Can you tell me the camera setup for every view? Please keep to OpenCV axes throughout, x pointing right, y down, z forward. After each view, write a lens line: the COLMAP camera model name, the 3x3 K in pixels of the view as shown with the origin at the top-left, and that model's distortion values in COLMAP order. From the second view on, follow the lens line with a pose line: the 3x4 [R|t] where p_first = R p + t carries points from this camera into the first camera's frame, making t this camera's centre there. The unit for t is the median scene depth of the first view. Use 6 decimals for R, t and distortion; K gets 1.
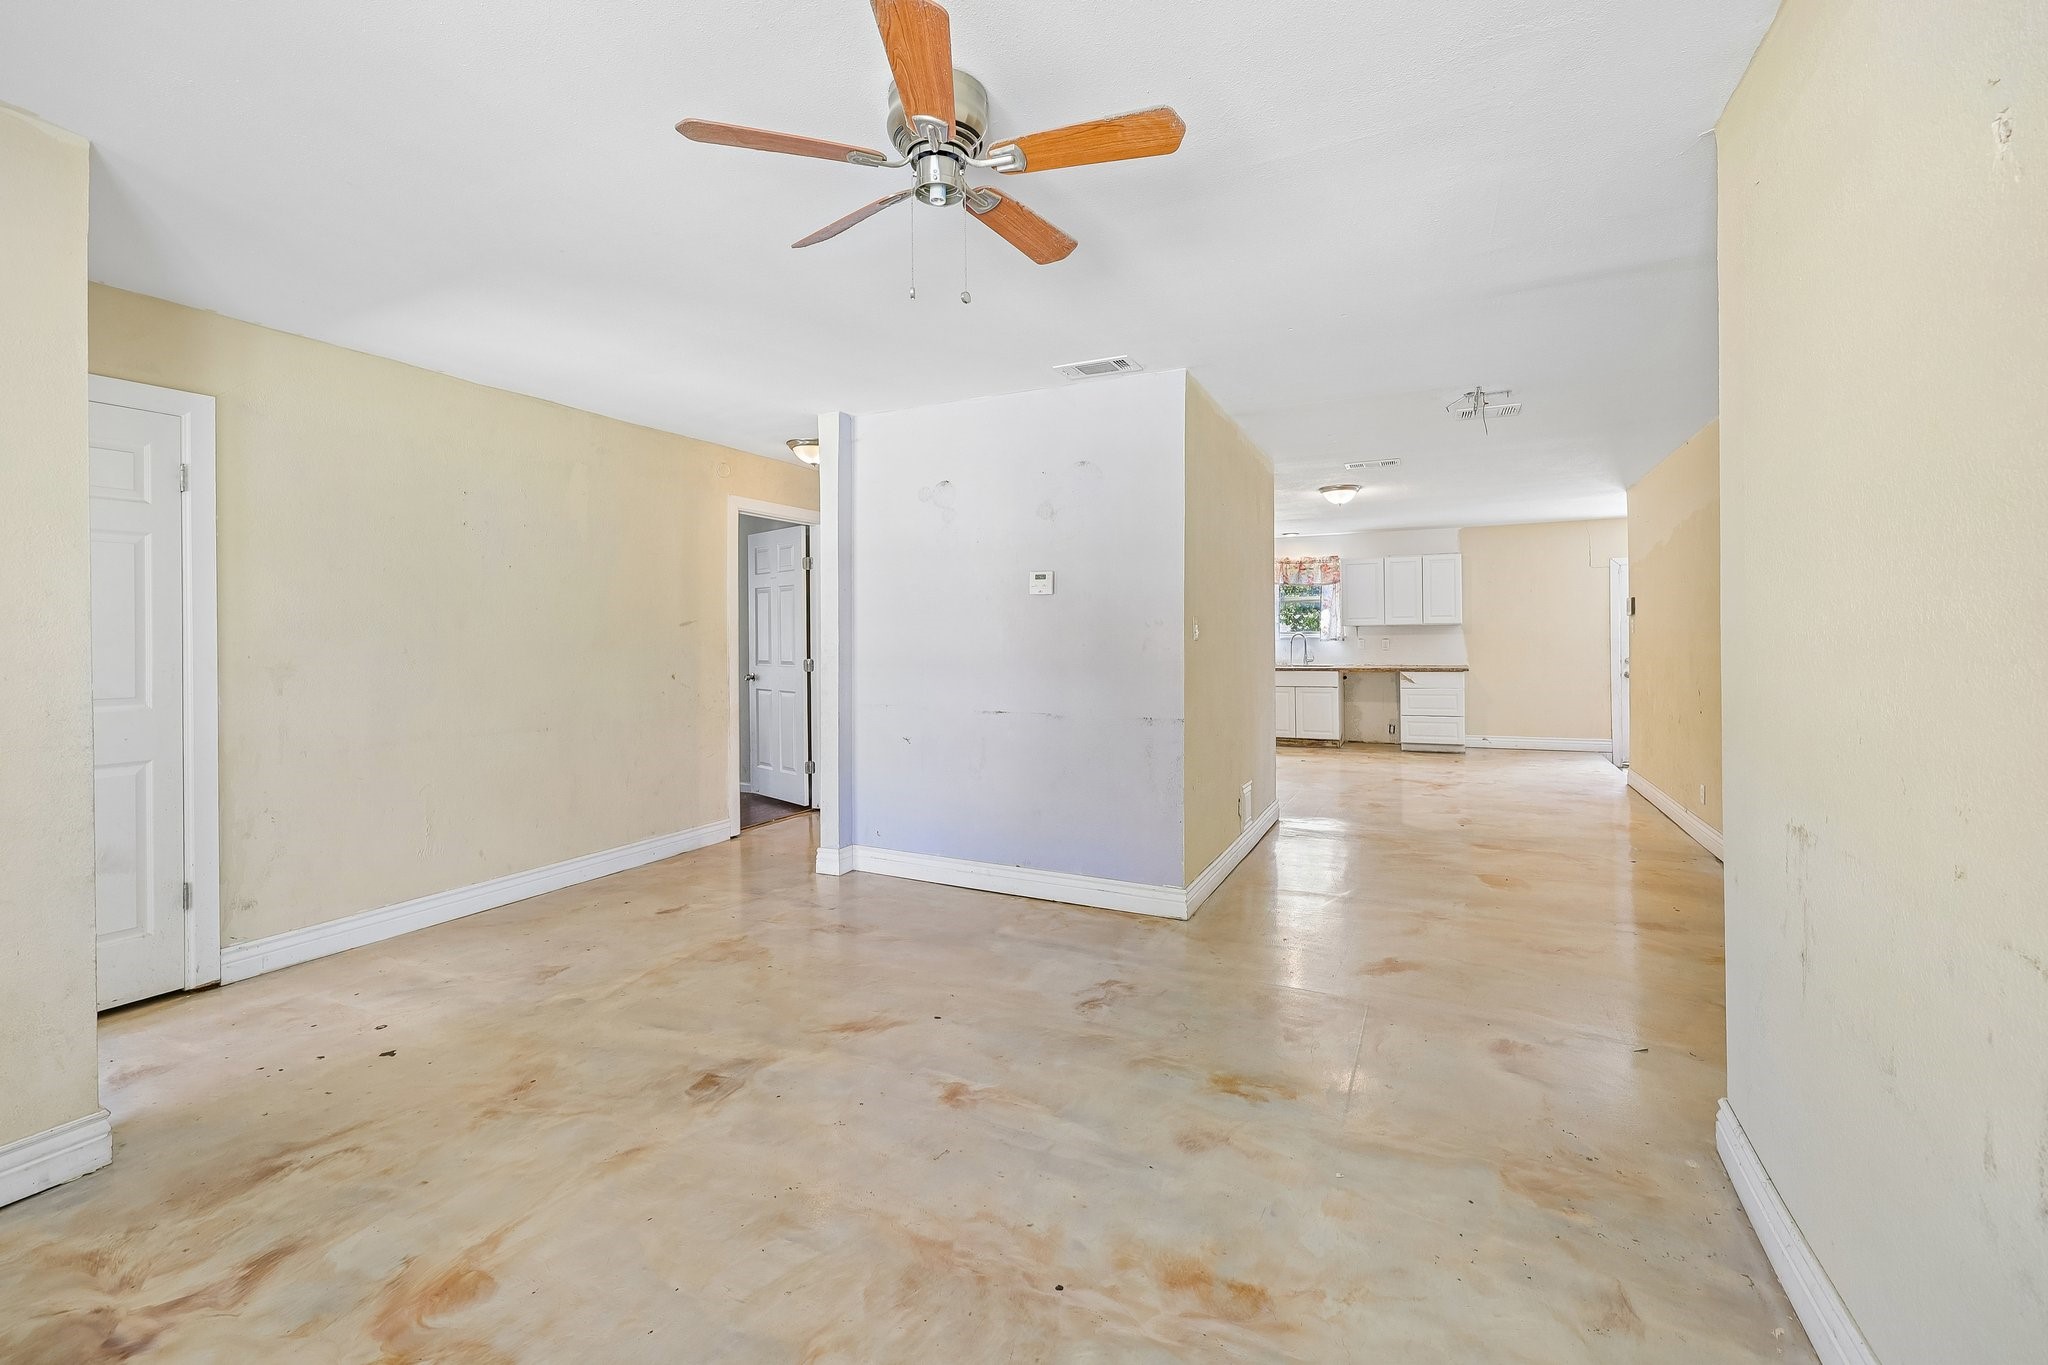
lens RADIAL K [[848.9, 0, 1023.9], [0, 848.9, 636.6], [0, 0, 1]] dist [0.001744, 0.000122]
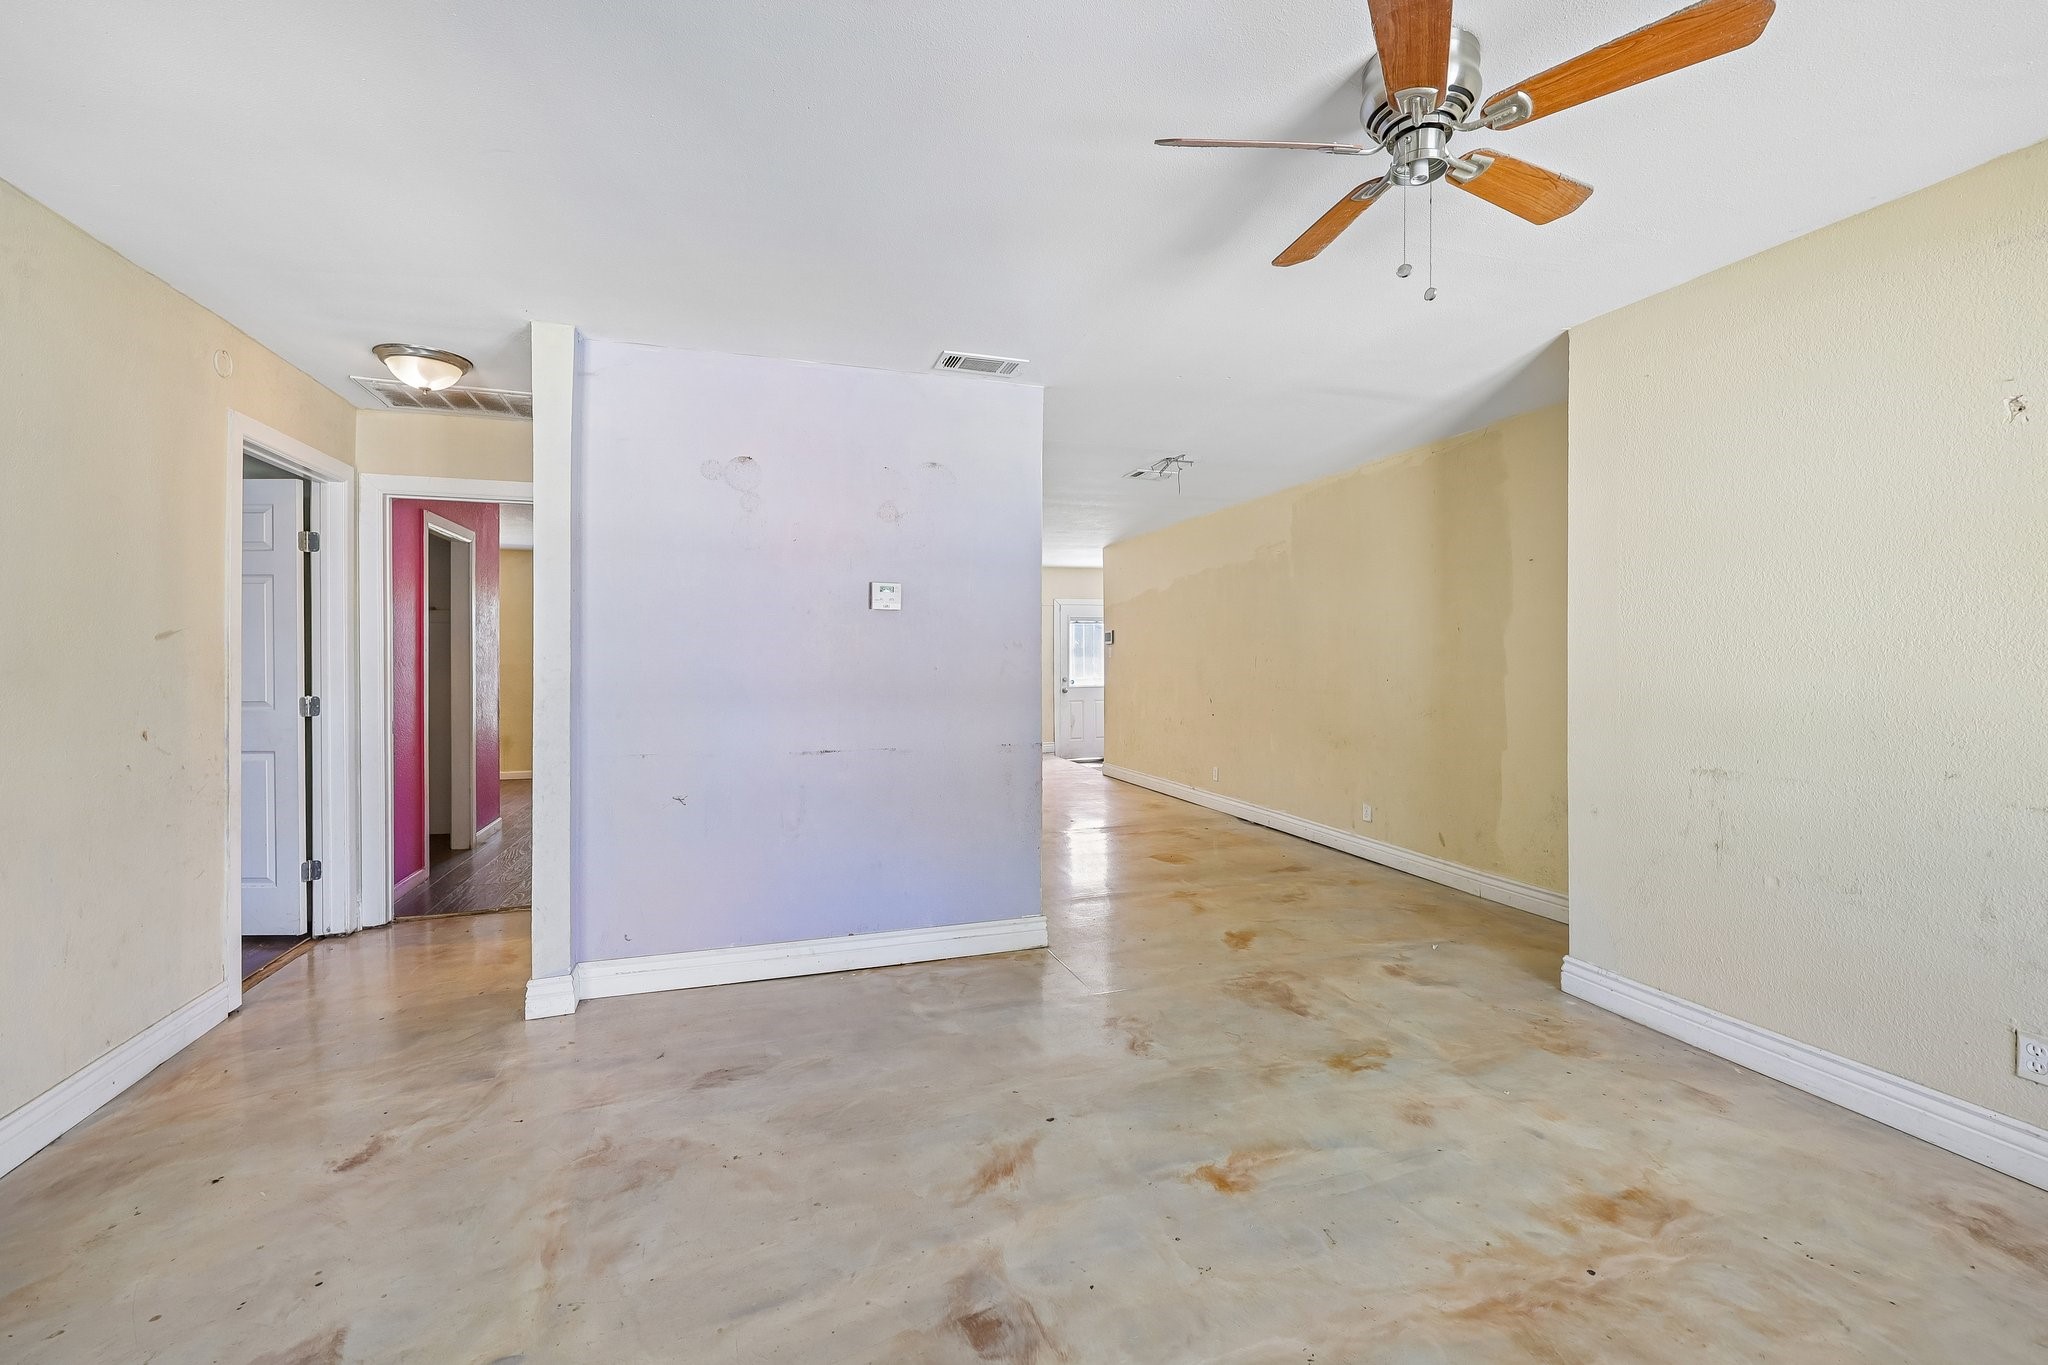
lens RADIAL K [[843.8, 0, 1023.8], [0, 843.8, 655.8], [0, 0, 1]] dist [0.000492, 0.000116]
pose [[0.711599, 0.002181, 0.702583, -0.546379], [0.001311, 0.999989, -0.004432, 0.001169], [-0.702585, 0.004075, 0.711588, 0.339326]]
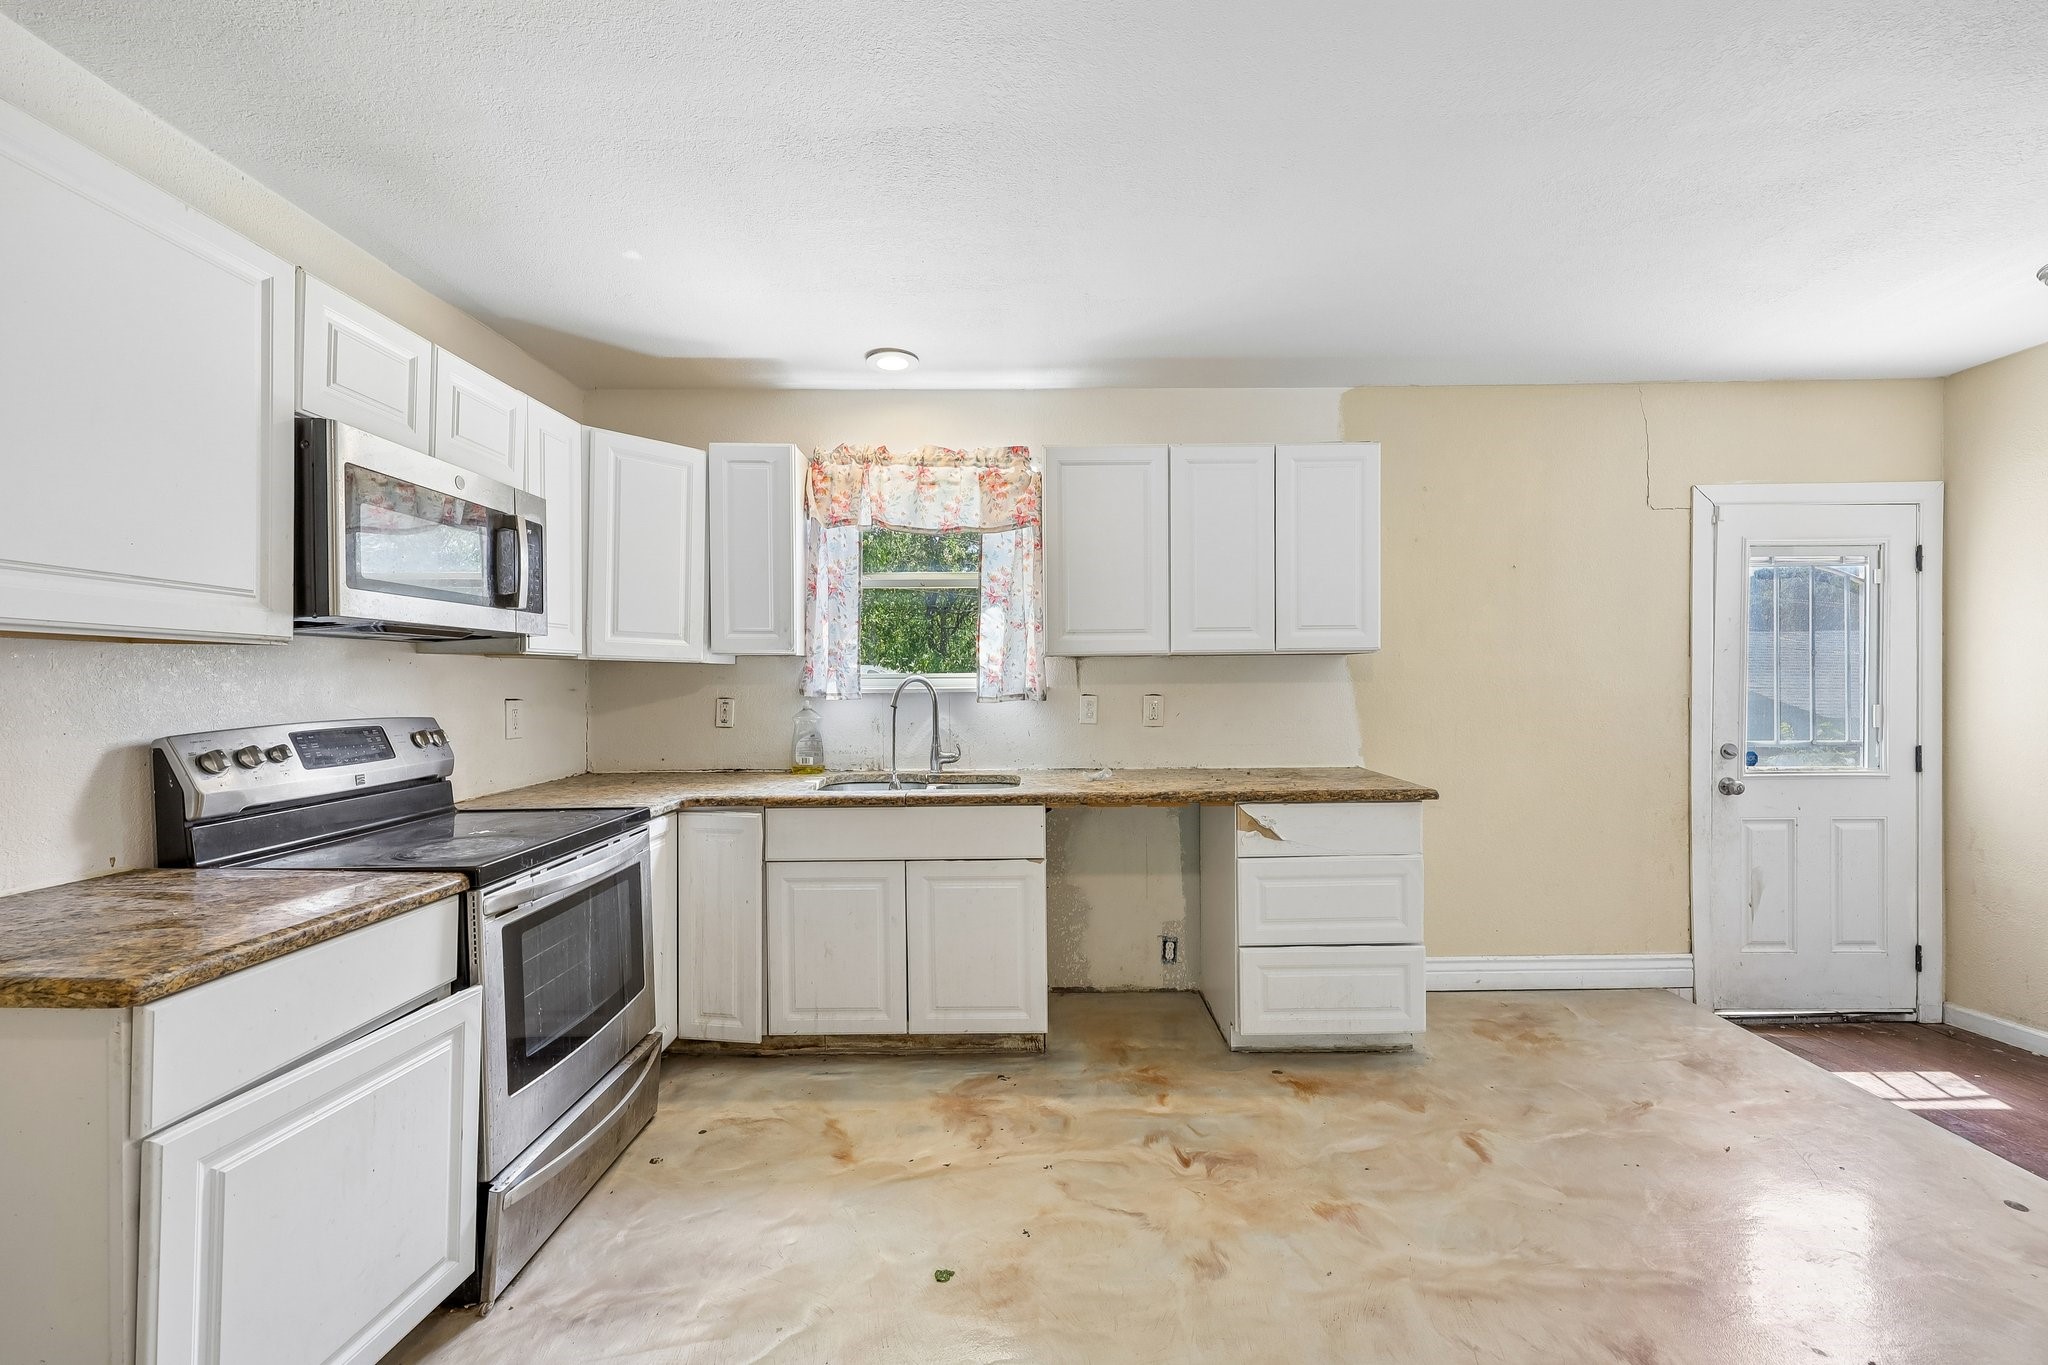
lens RADIAL K [[843.9, 0, 1032.9], [0, 843.9, 692.6], [0, 0, 1]] dist [0.001867, 0.000304]
pose [[0.895214, -0.001849, 0.445633, 0.611459], [-0.001460, 0.999974, 0.007082, -0.001607], [-0.445634, -0.006991, 0.895188, 1.921312]]
